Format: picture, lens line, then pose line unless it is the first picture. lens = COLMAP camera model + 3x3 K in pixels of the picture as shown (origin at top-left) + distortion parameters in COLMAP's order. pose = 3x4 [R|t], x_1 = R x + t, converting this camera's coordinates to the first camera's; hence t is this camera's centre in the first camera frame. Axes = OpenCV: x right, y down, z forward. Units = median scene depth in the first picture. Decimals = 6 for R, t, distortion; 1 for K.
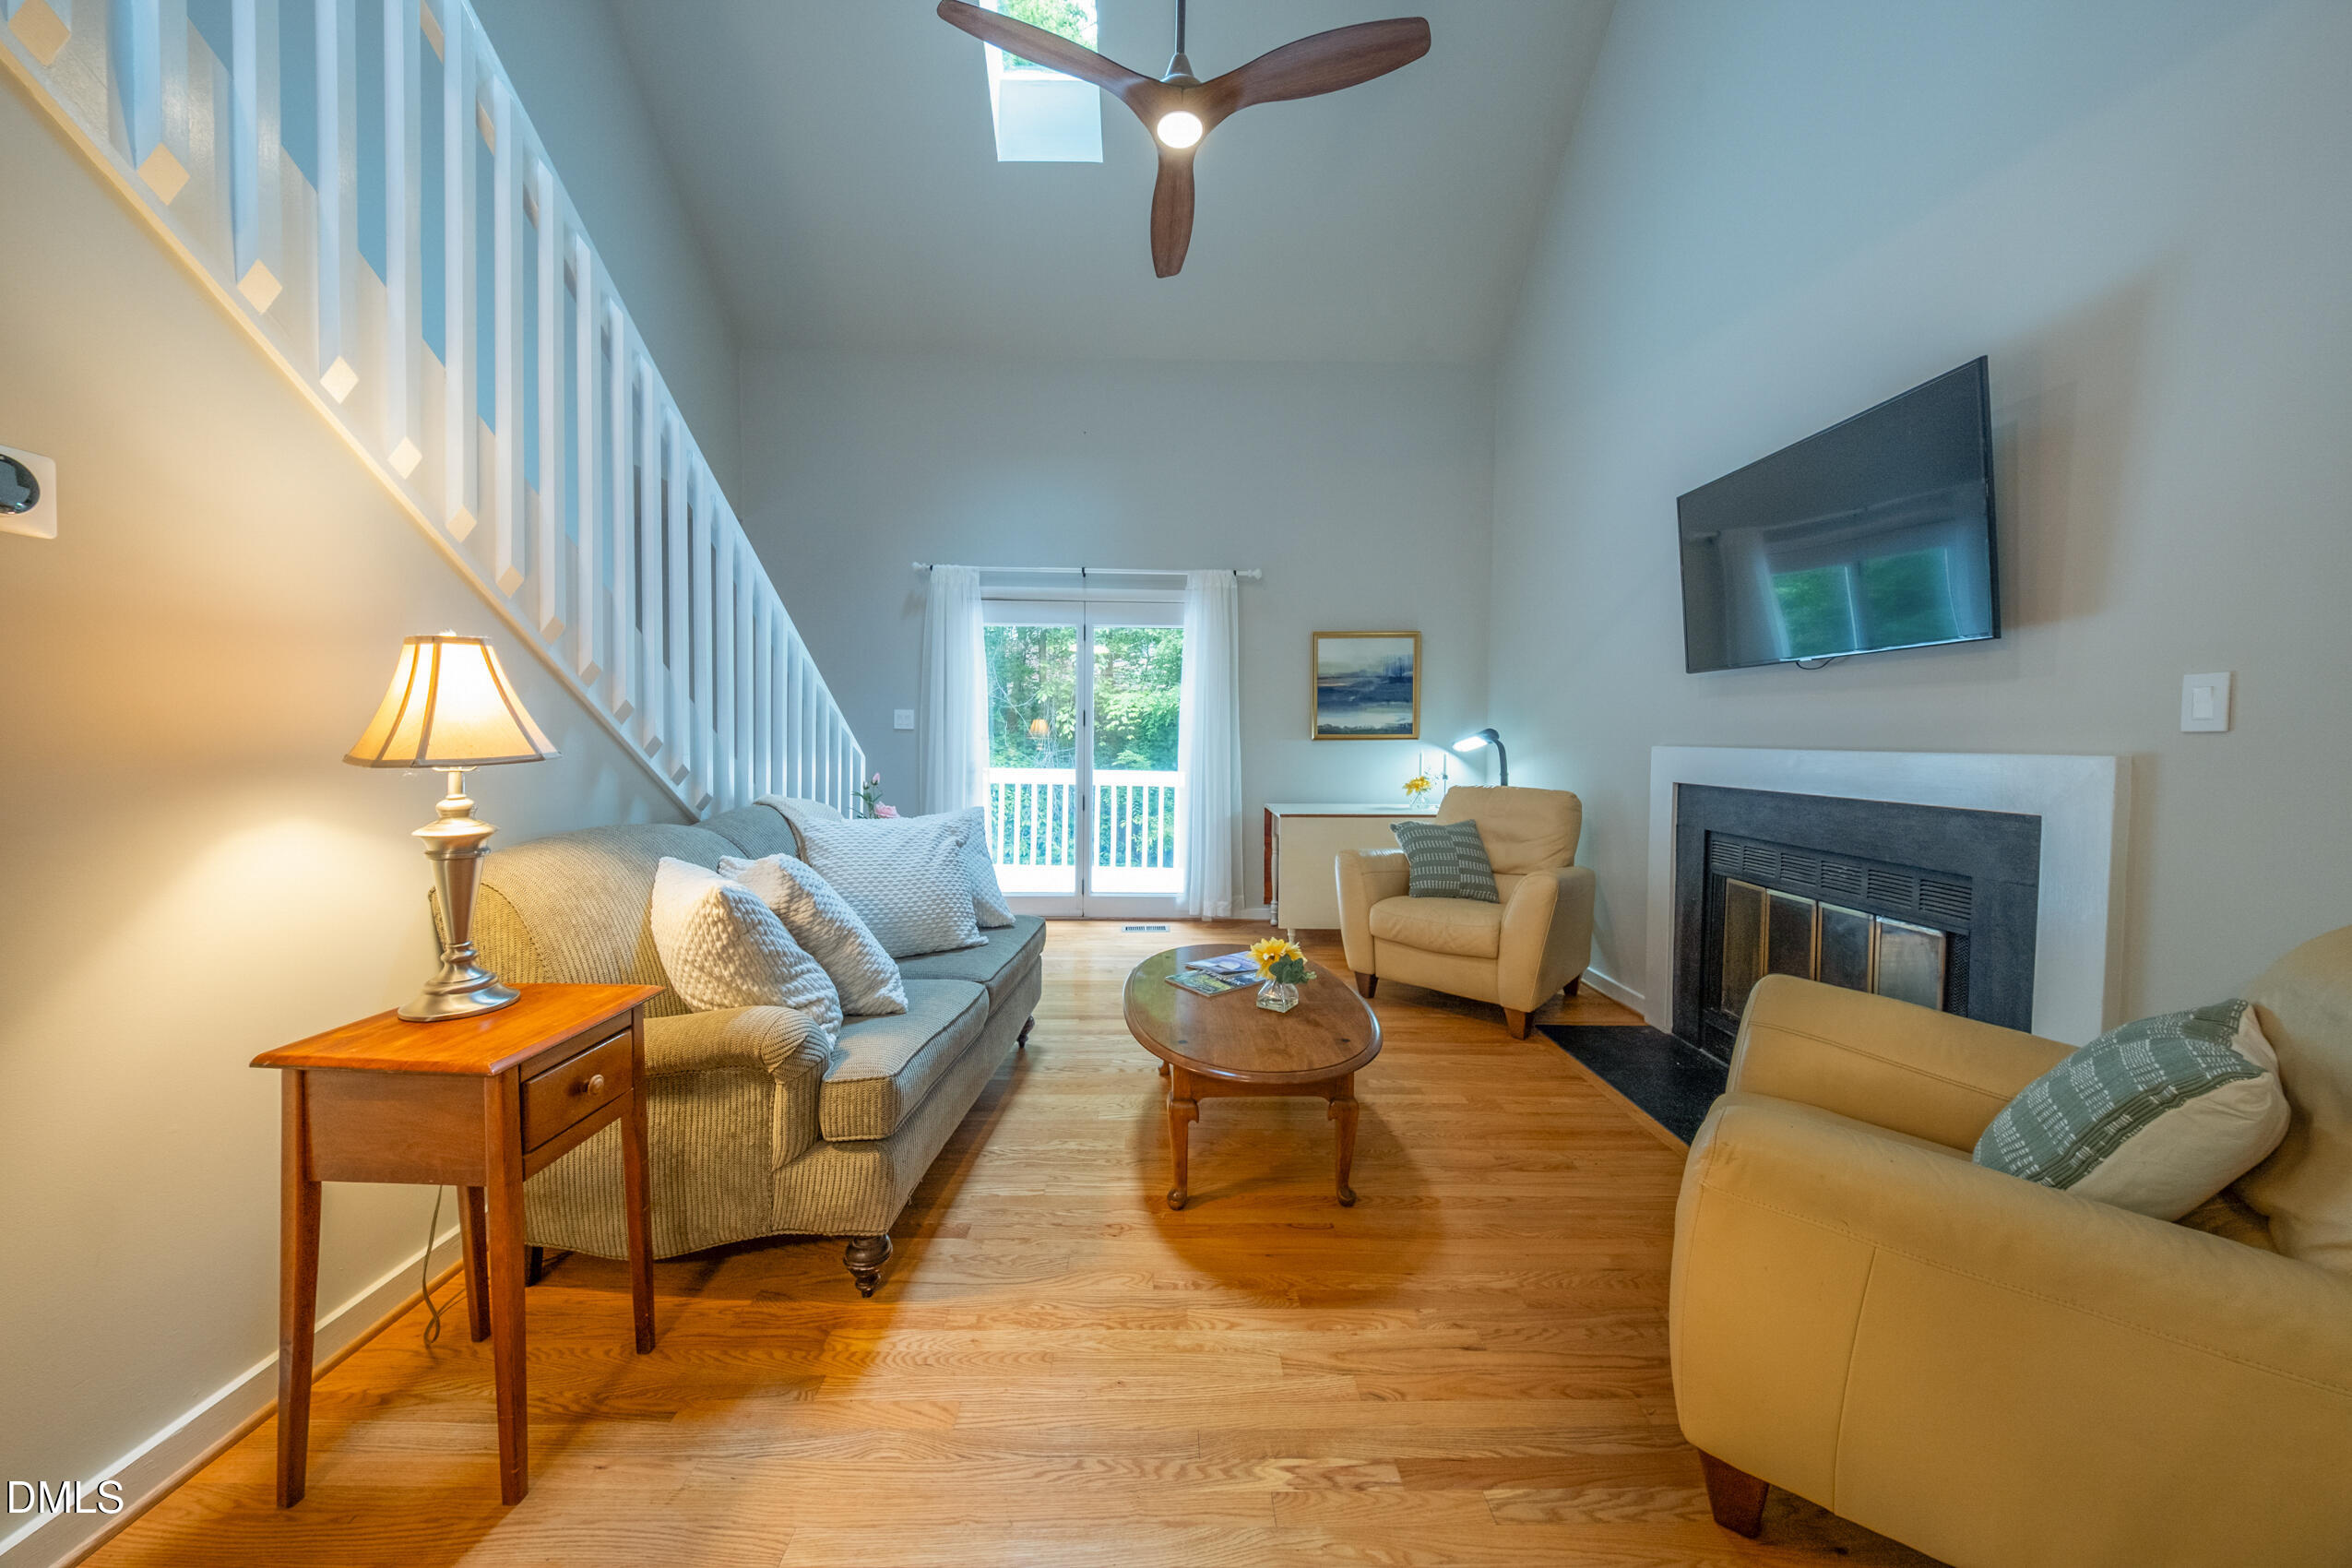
lens RADIAL K [[800.0, 0, 1175.1], [0, 800.0, 764.2], [0, 0, 1]] dist [-0.000535, -0.000054]
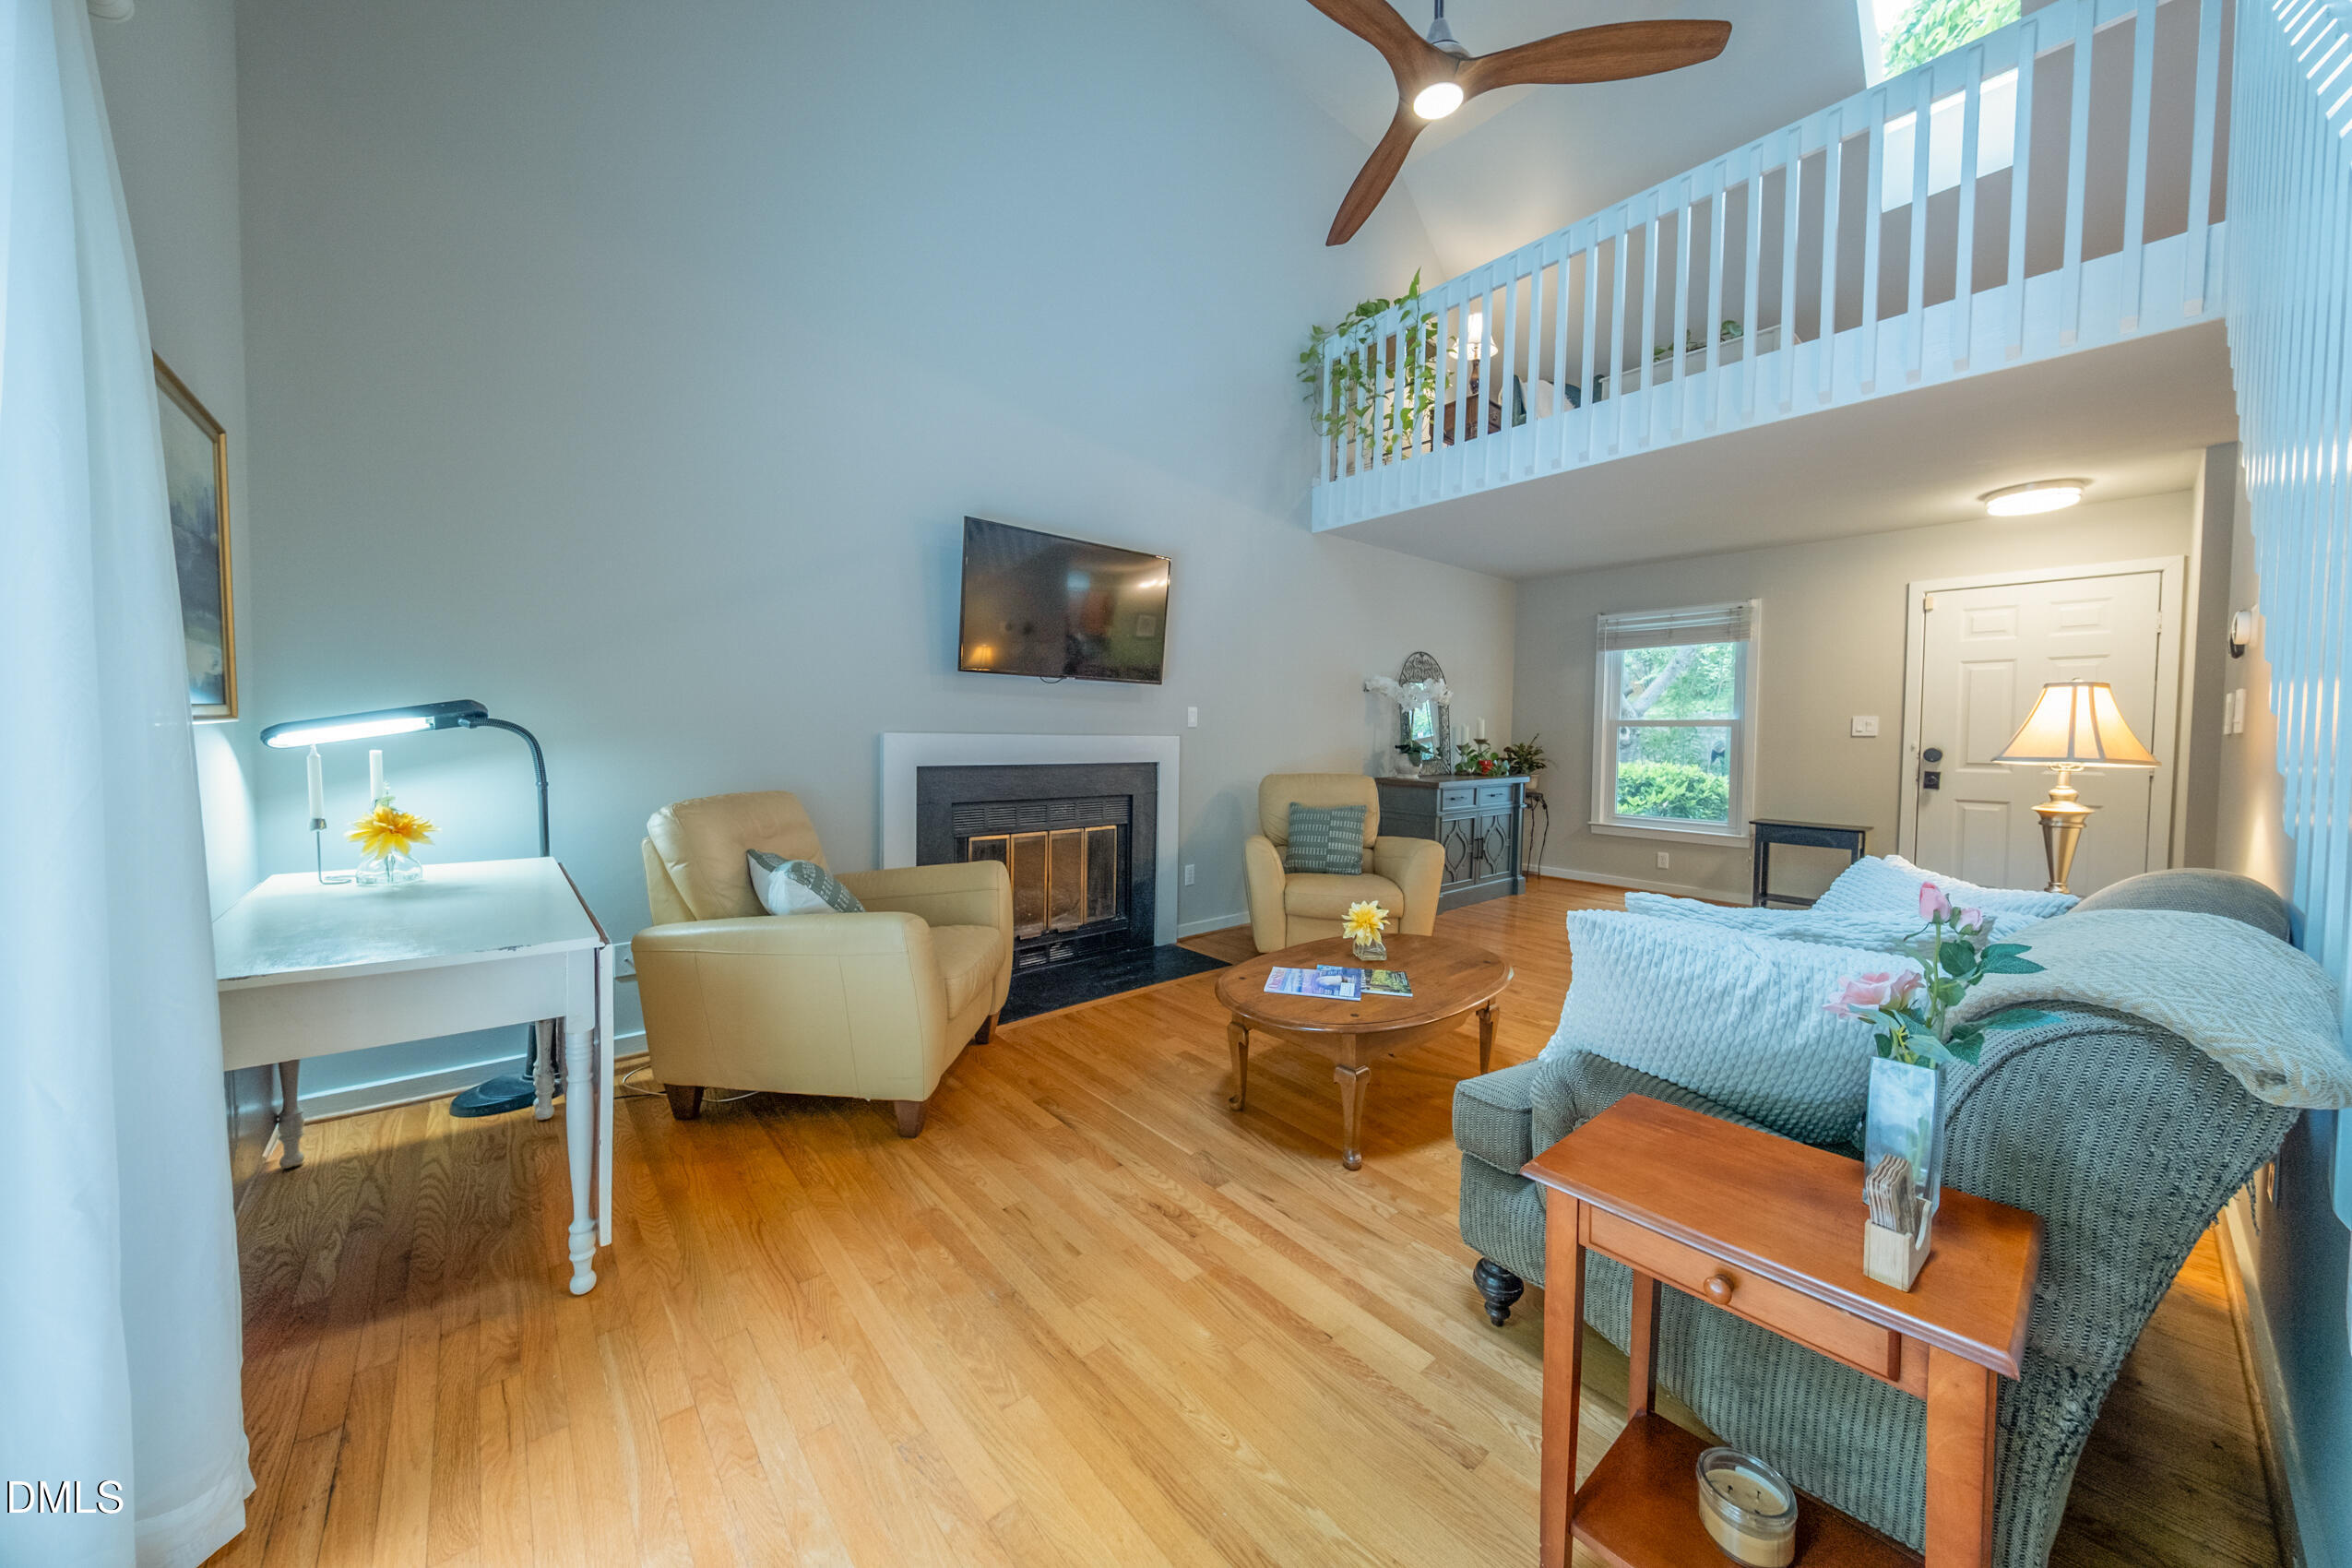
lens RADIAL K [[800.0, 0, 1175.1], [0, 800.0, 764.2], [0, 0, 1]] dist [-0.000535, -0.000054]
pose [[-0.639612, -0.047563, 0.767225, -0.614215], [0.005497, 0.997775, 0.066438, -0.070122], [-0.768678, 0.046712, -0.637928, 2.053094]]
